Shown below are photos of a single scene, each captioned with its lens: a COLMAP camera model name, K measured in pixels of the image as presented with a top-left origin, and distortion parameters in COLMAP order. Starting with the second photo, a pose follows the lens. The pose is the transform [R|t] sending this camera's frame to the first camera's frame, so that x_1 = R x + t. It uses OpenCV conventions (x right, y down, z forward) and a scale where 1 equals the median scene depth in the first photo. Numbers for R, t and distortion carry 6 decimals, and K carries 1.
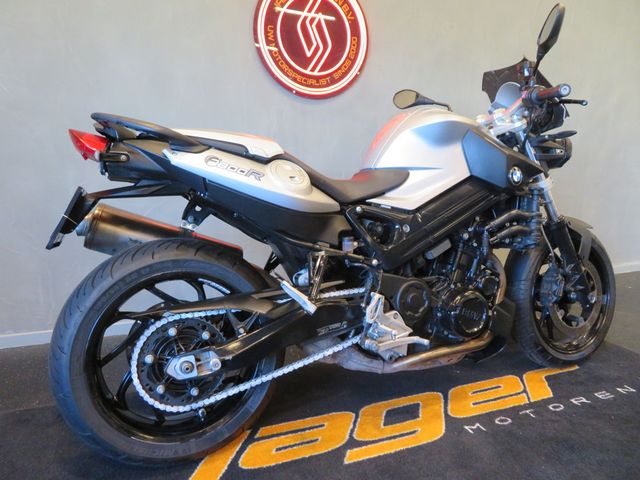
lens RADIAL K [[458.7, 0, 324.3], [0, 458.7, 241.0], [0, 0, 1]] dist [-0.008173, -0.001272]
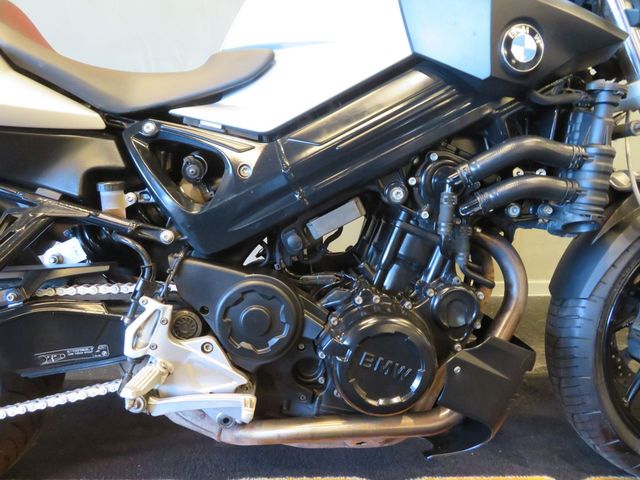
lens RADIAL K [[462.4, 0, 320.0], [0, 462.4, 240.0], [0, 0, 1]] dist [-0.004279, 0.005106]
pose [[0.931450, 0.083532, -0.354152, 0.434492], [-0.053932, 0.994236, 0.092659, -0.004862], [0.359851, -0.067207, 0.930586, 0.585658]]
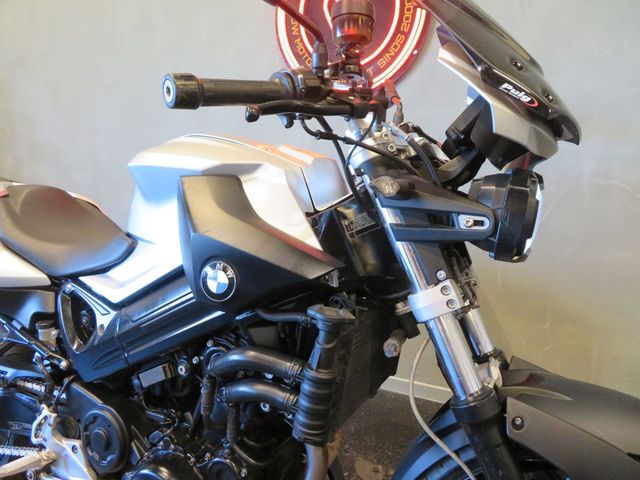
lens RADIAL K [[462.4, 0, 320.0], [0, 462.4, 240.0], [0, 0, 1]] dist [-0.004279, 0.005106]
pose [[0.629797, 0.129402, -0.765905, 0.880890], [-0.101450, 0.991283, 0.084059, -0.246261], [0.770106, 0.024761, 0.637435, 0.828880]]
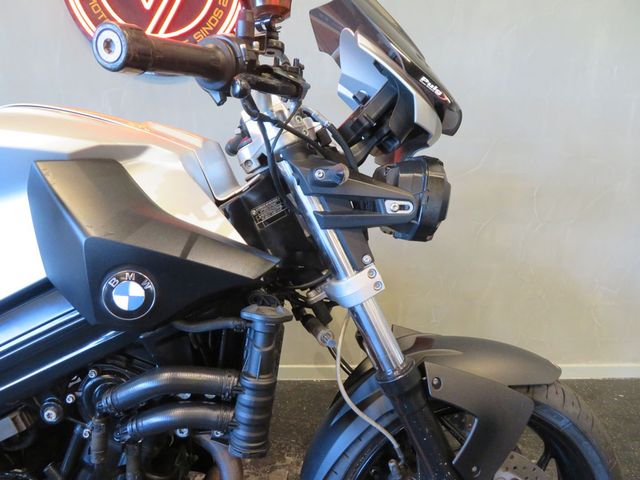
lens RADIAL K [[458.7, 0, 324.3], [0, 458.7, 241.0], [0, 0, 1]] dist [-0.008173, -0.001272]
pose [[0.931285, 0.094848, -0.351728, 0.727199], [-0.070298, 0.994154, 0.081956, -0.239180], [0.357445, -0.051599, 0.932508, 0.761084]]
